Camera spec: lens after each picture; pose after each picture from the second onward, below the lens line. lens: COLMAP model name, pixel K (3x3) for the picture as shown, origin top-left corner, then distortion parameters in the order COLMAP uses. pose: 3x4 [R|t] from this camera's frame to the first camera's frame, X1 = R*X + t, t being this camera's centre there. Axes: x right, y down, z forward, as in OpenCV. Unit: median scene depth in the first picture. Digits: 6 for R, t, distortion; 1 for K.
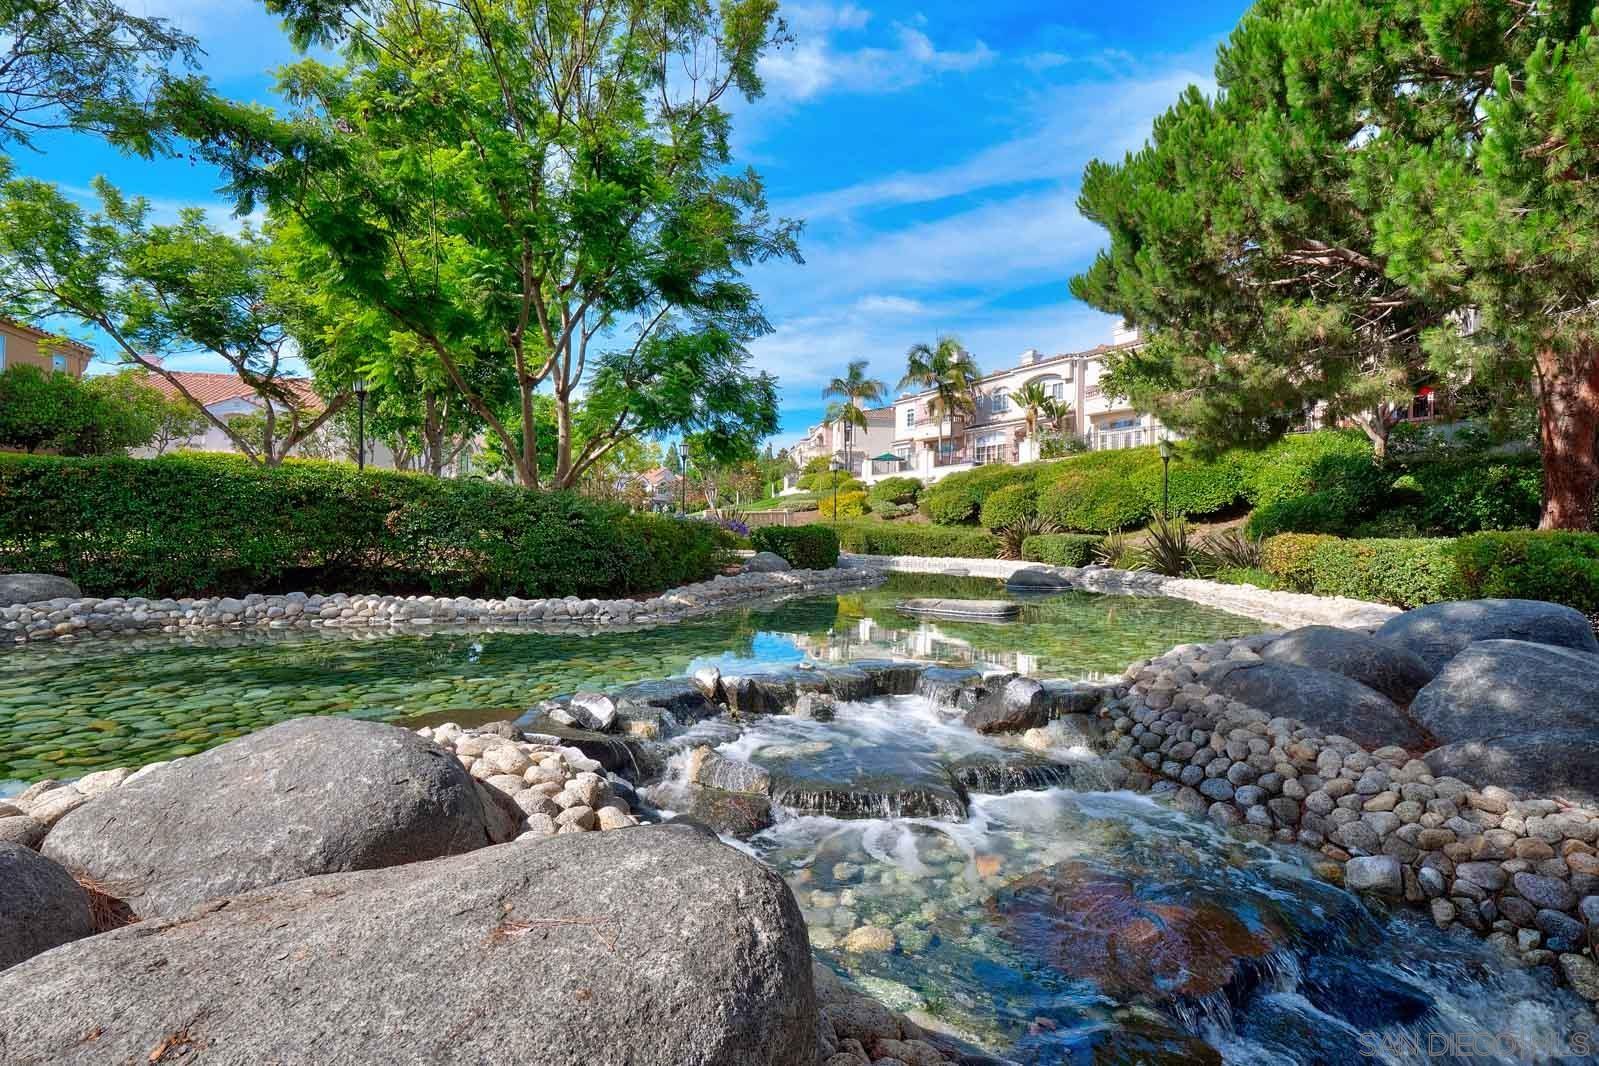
lens RADIAL K [[785.1, 0, 788.2], [0, 785.1, 533.8], [0, 0, 1]] dist [0.000758, -0.000045]
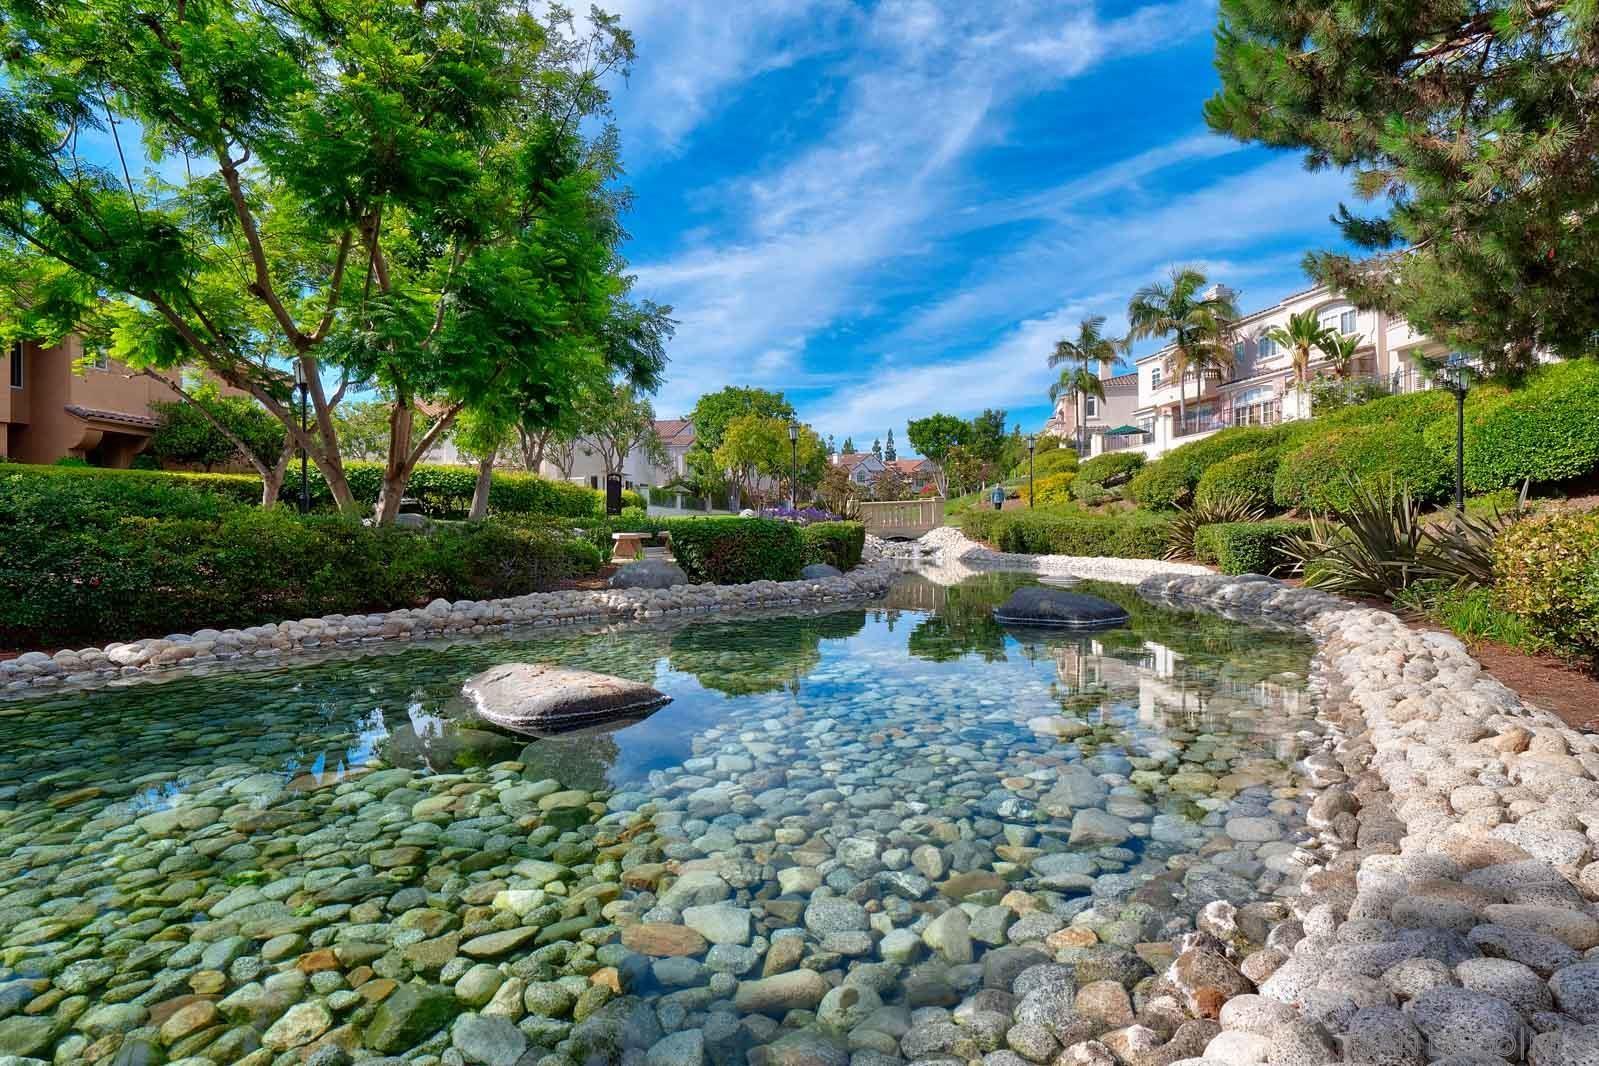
lens RADIAL K [[785.1, 0, 809.3], [0, 785.1, 534.7], [0, 0, 1]] dist [0.000758, -0.000045]
pose [[0.938318, -0.017549, -0.345327, 0.116648], [0.021013, 0.999759, 0.006290, -0.000303], [0.345134, -0.013158, 0.938461, 0.136538]]
